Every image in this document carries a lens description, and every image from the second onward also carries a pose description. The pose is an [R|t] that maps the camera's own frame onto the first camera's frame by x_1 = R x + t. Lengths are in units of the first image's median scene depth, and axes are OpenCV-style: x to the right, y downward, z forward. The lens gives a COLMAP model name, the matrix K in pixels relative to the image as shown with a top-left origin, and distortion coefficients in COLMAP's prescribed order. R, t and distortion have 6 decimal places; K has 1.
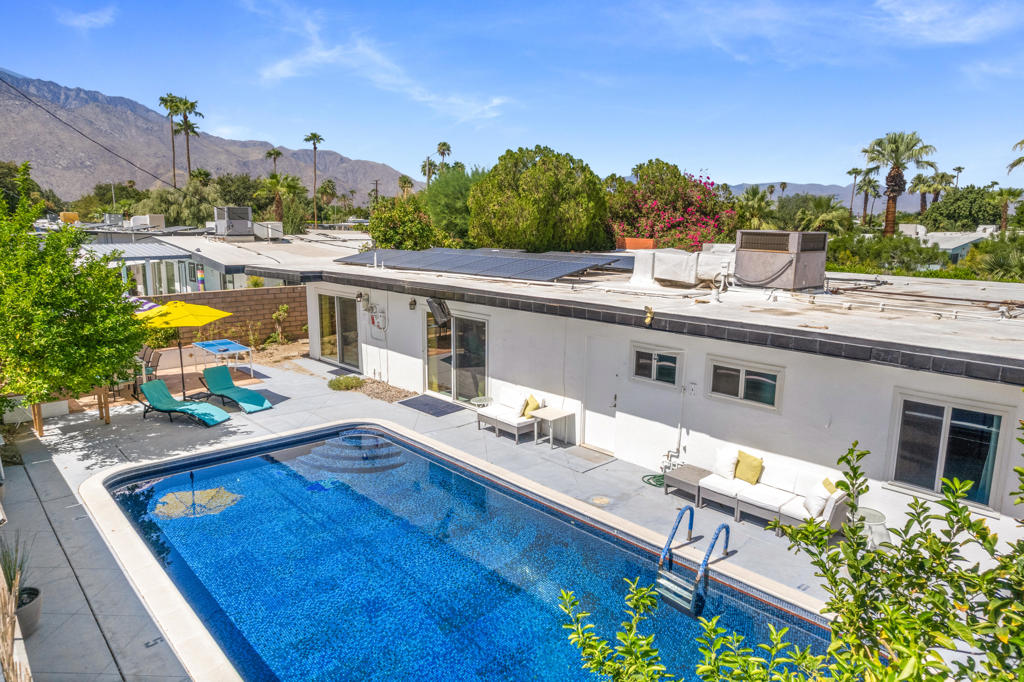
lens RADIAL K [[666.8, 0, 515.2], [0, 666.8, 346.8], [0, 0, 1]] dist [-0.070645, 0.056305]
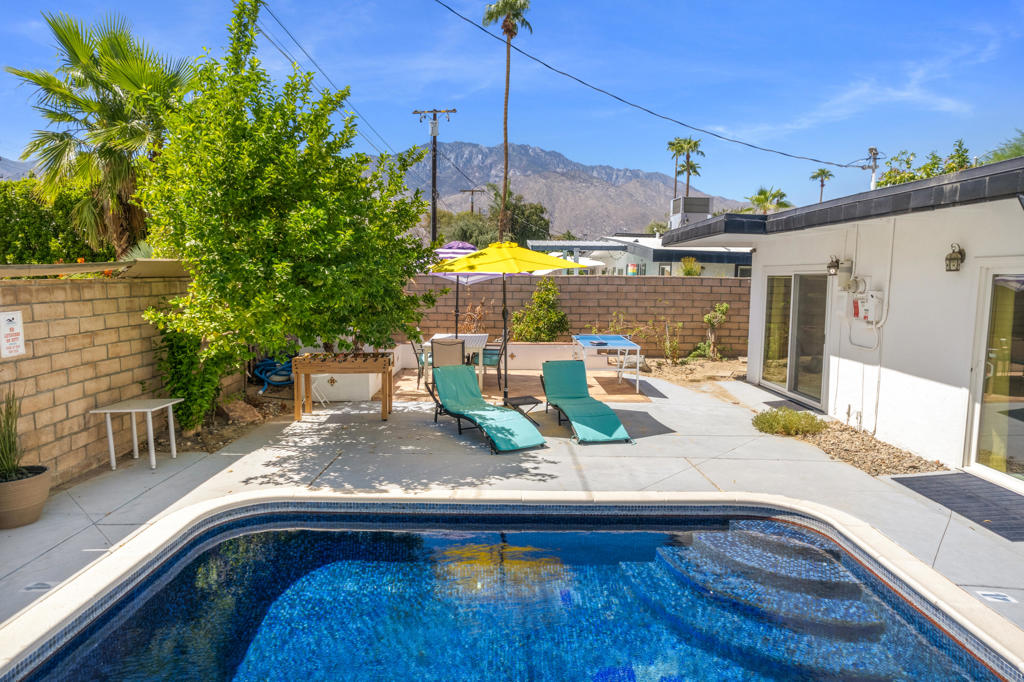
lens RADIAL K [[666.8, 0, 515.2], [0, 666.8, 346.8], [0, 0, 1]] dist [-0.070645, 0.056305]
pose [[0.752081, 0.075432, -0.654740, -0.084596], [-0.128768, 0.991101, -0.033728, 0.042877], [0.646369, 0.109676, 0.755101, 0.487700]]
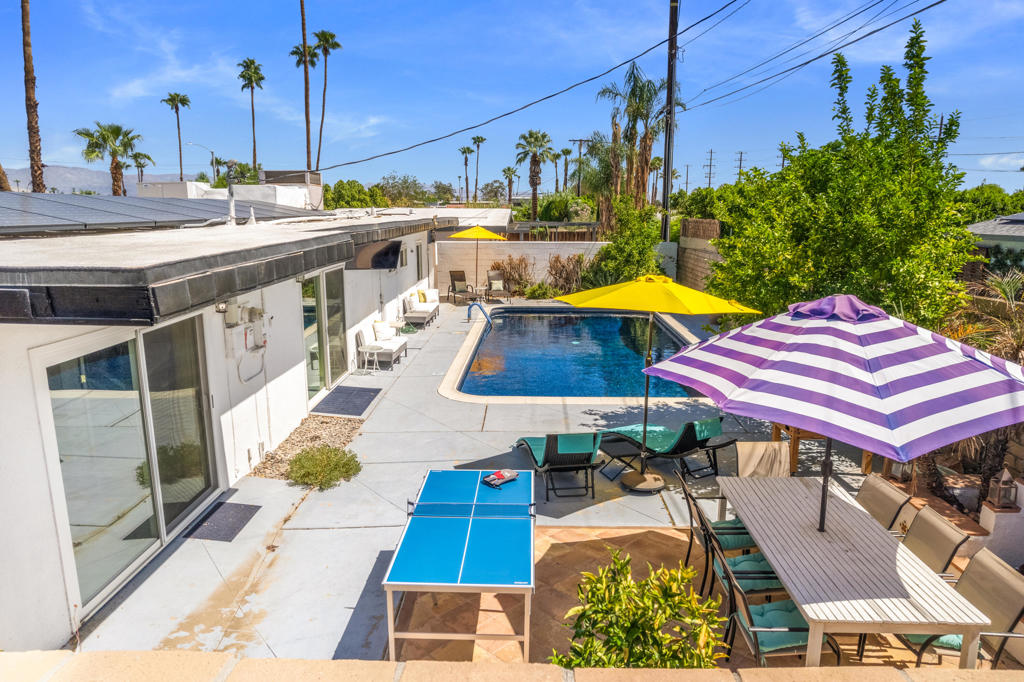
lens RADIAL K [[666.8, 0, 515.2], [0, 666.8, 346.8], [0, 0, 1]] dist [-0.070645, 0.056305]
pose [[-0.720674, -0.149623, 0.676935, -0.701773], [0.121501, 0.934061, 0.335808, -0.178162], [-0.682544, 0.324256, -0.654975, 1.259953]]
